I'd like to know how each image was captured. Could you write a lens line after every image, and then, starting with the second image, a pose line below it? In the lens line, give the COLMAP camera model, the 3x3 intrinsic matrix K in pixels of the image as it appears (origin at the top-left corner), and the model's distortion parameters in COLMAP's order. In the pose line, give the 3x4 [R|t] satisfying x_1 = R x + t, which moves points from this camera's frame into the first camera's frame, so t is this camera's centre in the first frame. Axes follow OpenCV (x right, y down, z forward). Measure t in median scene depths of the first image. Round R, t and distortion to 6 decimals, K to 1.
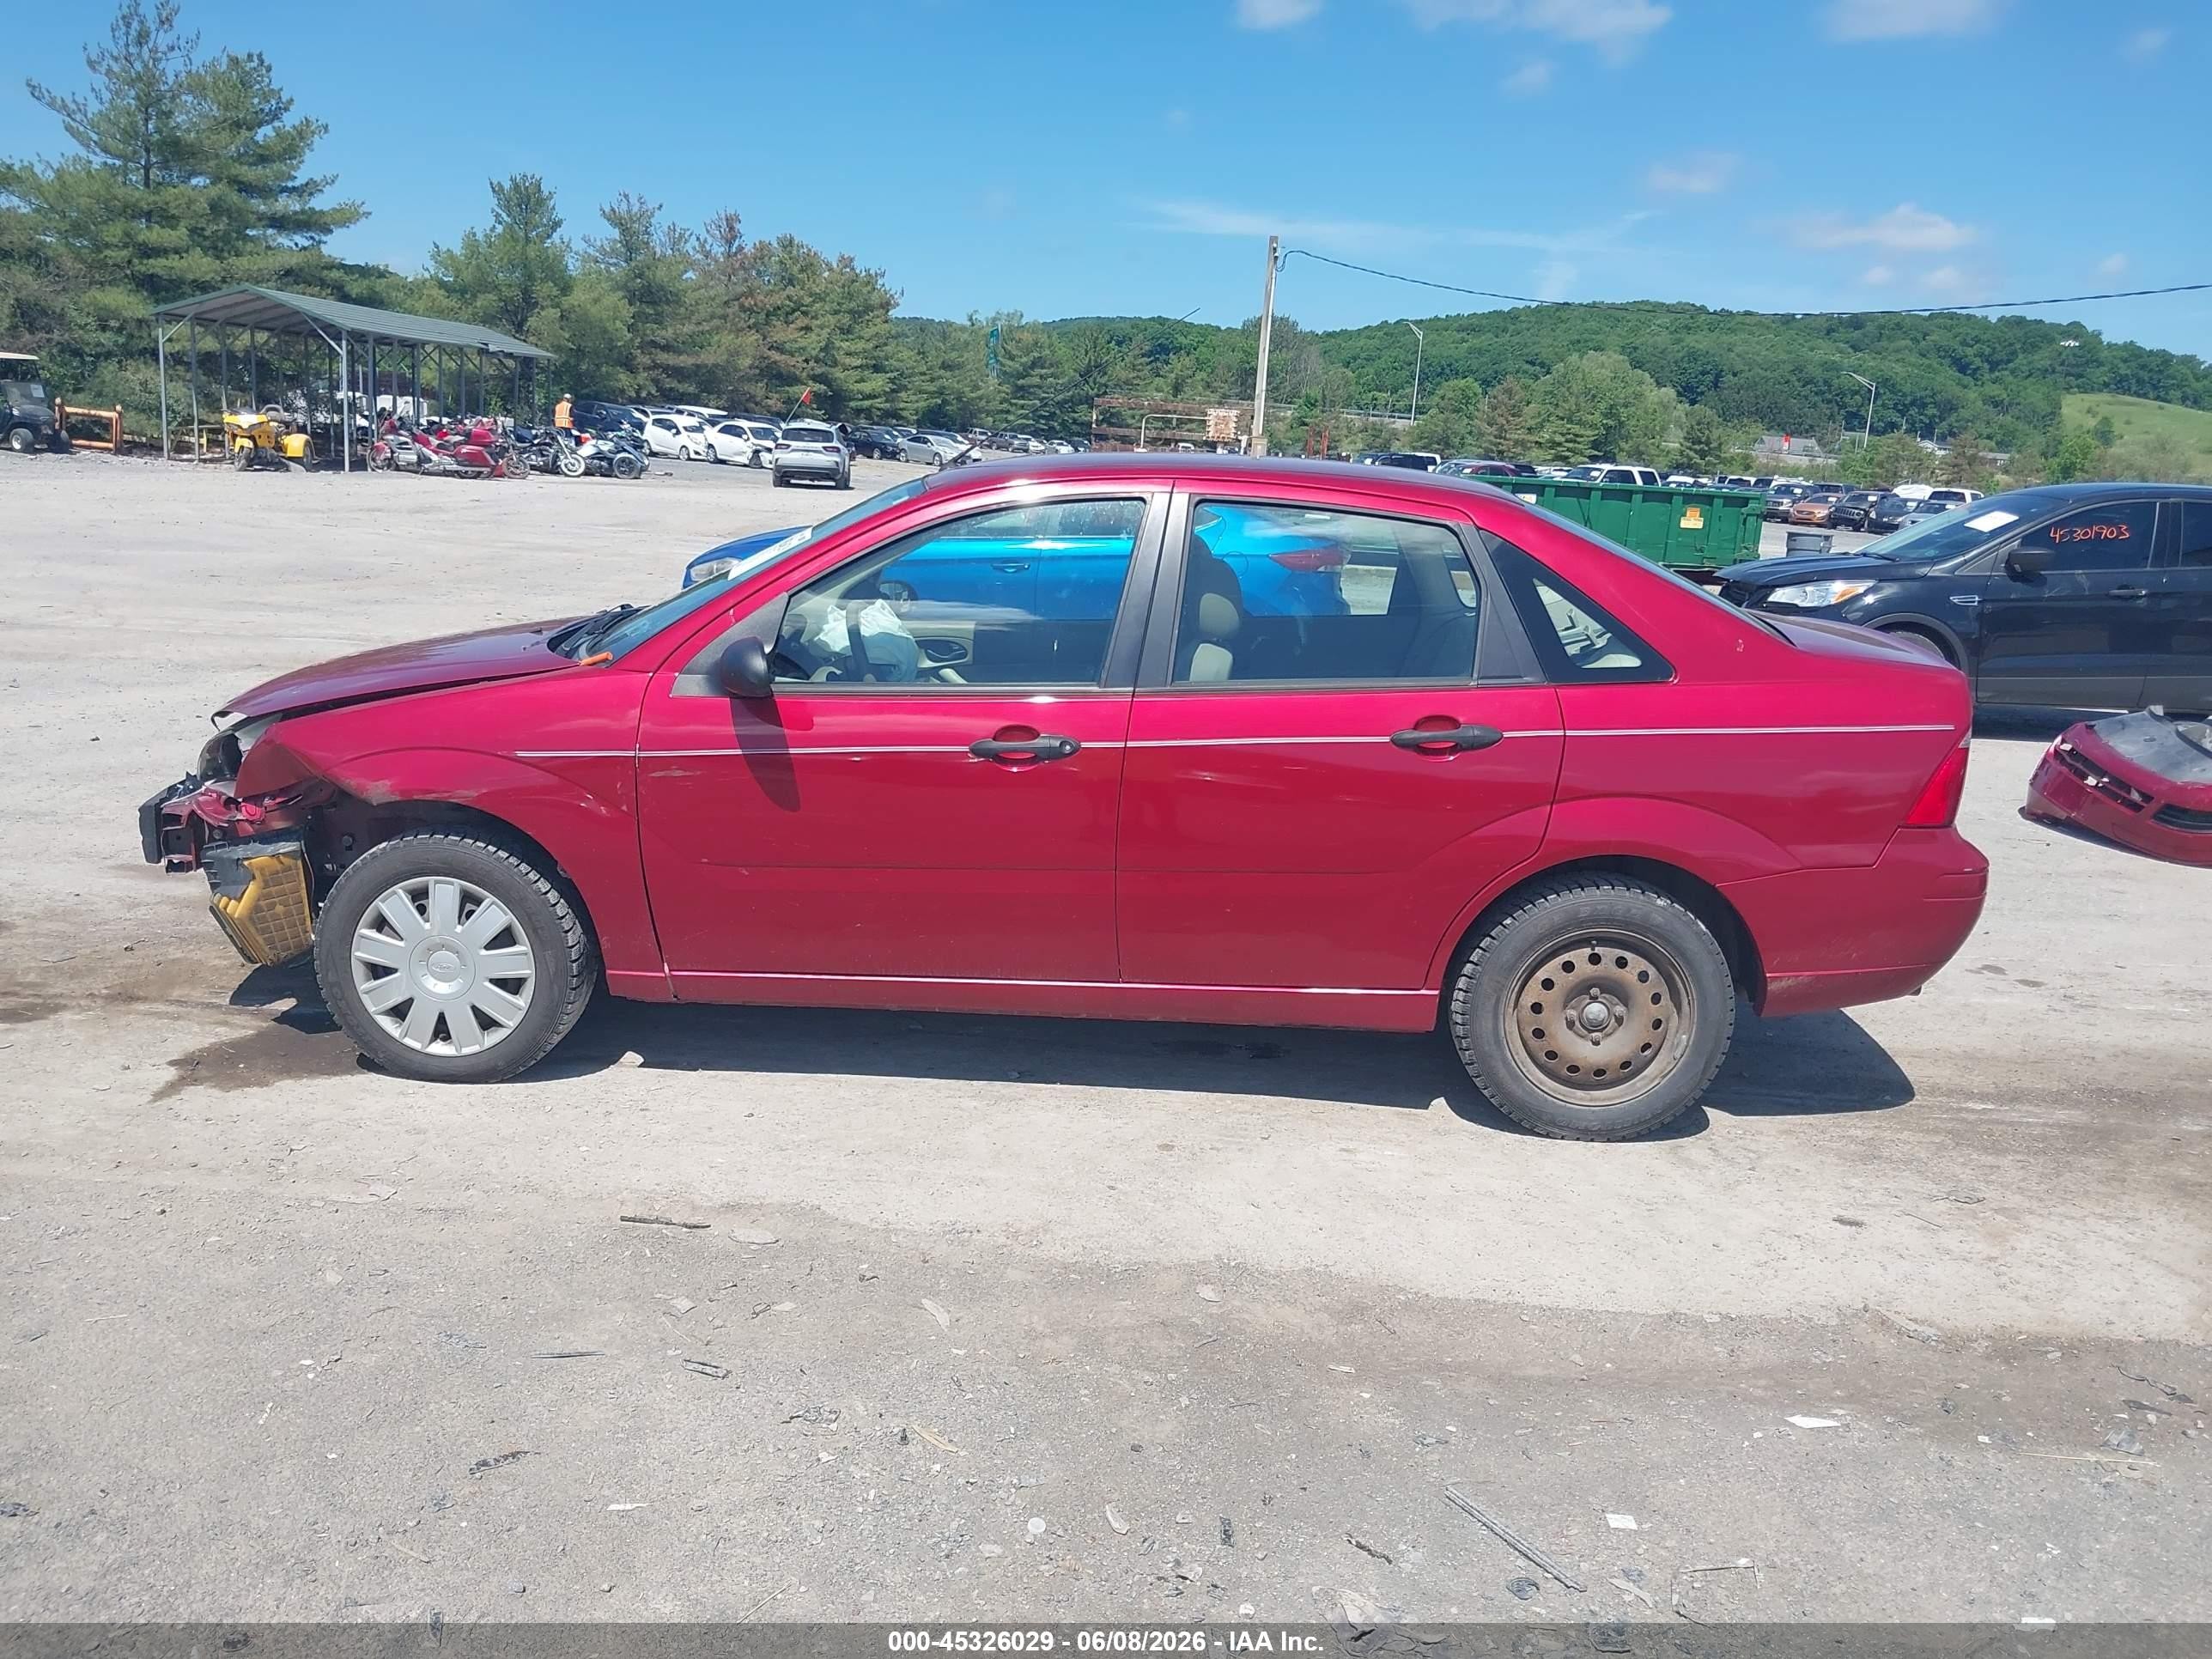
lens RADIAL K [[1811.1, 0, 1130.4], [0, 1811.1, 828.1], [0, 0, 1]] dist [-0.000474, 0.010016]
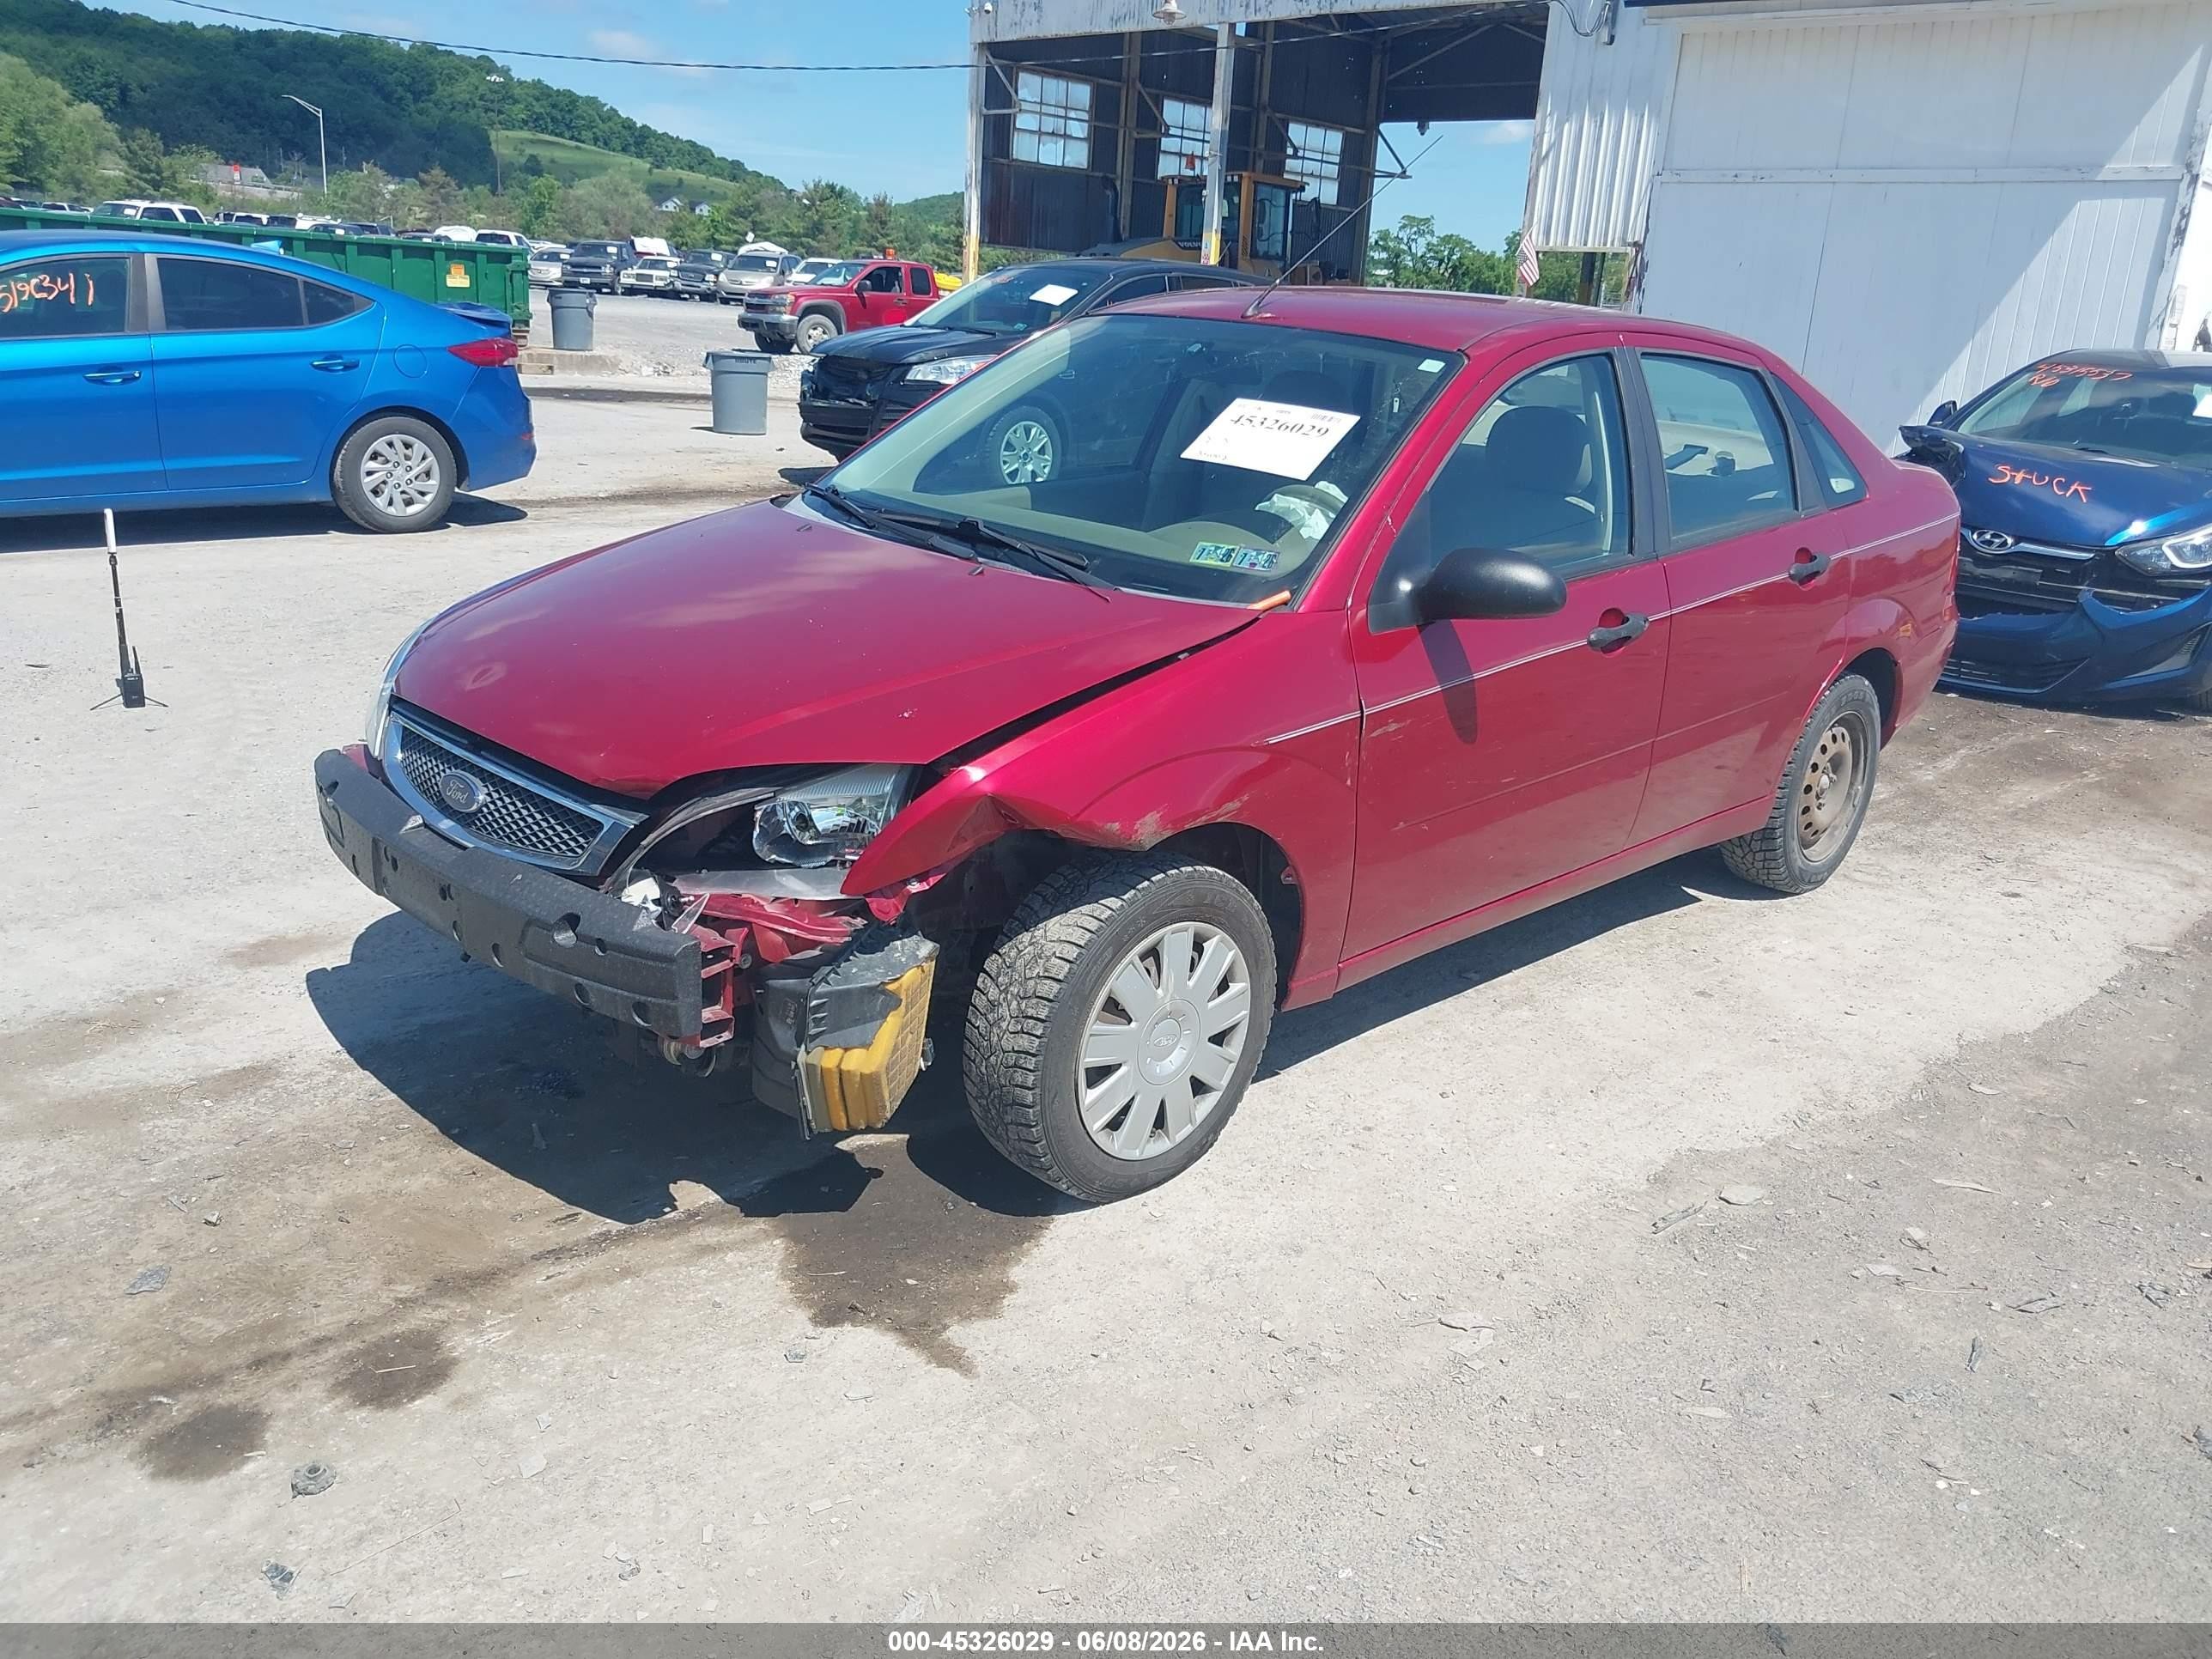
lens RADIAL K [[1803.2, 0, 1121.3], [0, 1803.2, 841.5], [0, 0, 1]] dist [0.003934, -0.006919]
pose [[0.685308, -0.227488, 0.691811, -0.090671], [0.123799, 0.972523, 0.197159, -0.015568], [-0.717653, -0.049469, 0.694641, 0.050977]]
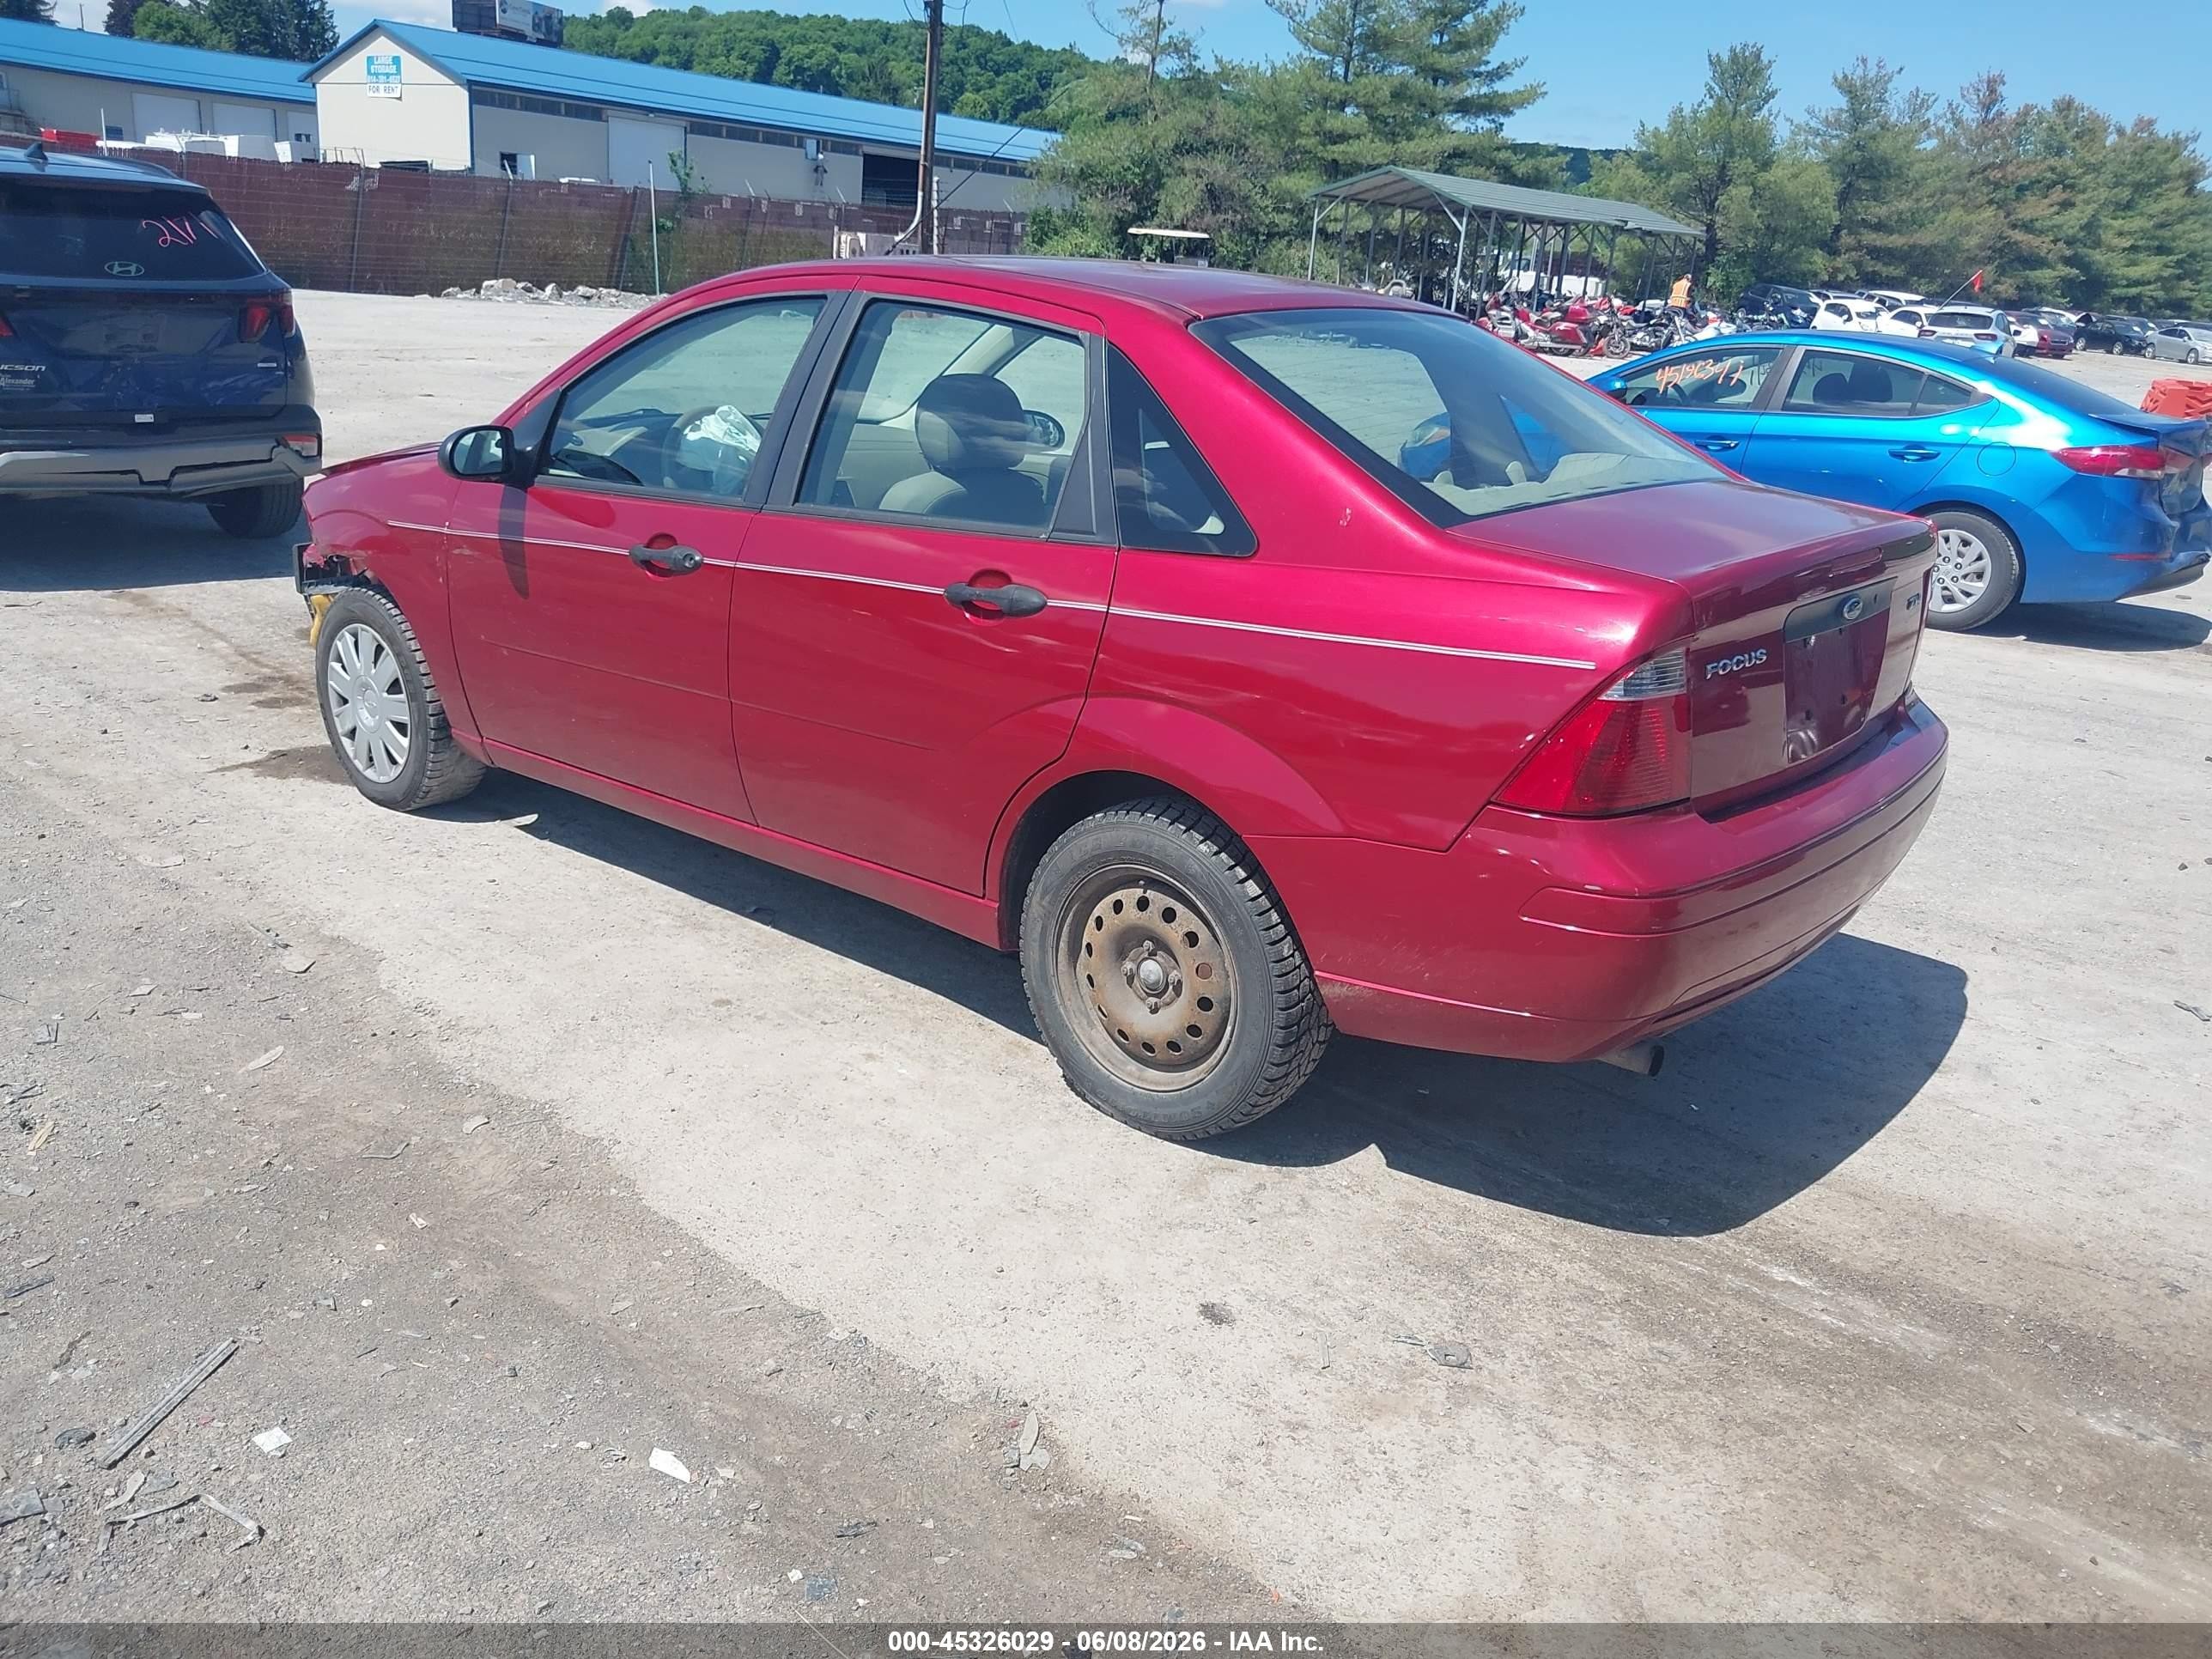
lens RADIAL K [[1803.2, 0, 1121.3], [0, 1803.2, 841.5], [0, 0, 1]] dist [0.003934, -0.006919]
pose [[0.786200, 0.189926, -0.588063, 0.071326], [-0.150960, 0.981797, 0.115265, -0.004407], [0.599251, -0.001847, 0.800559, 0.036776]]
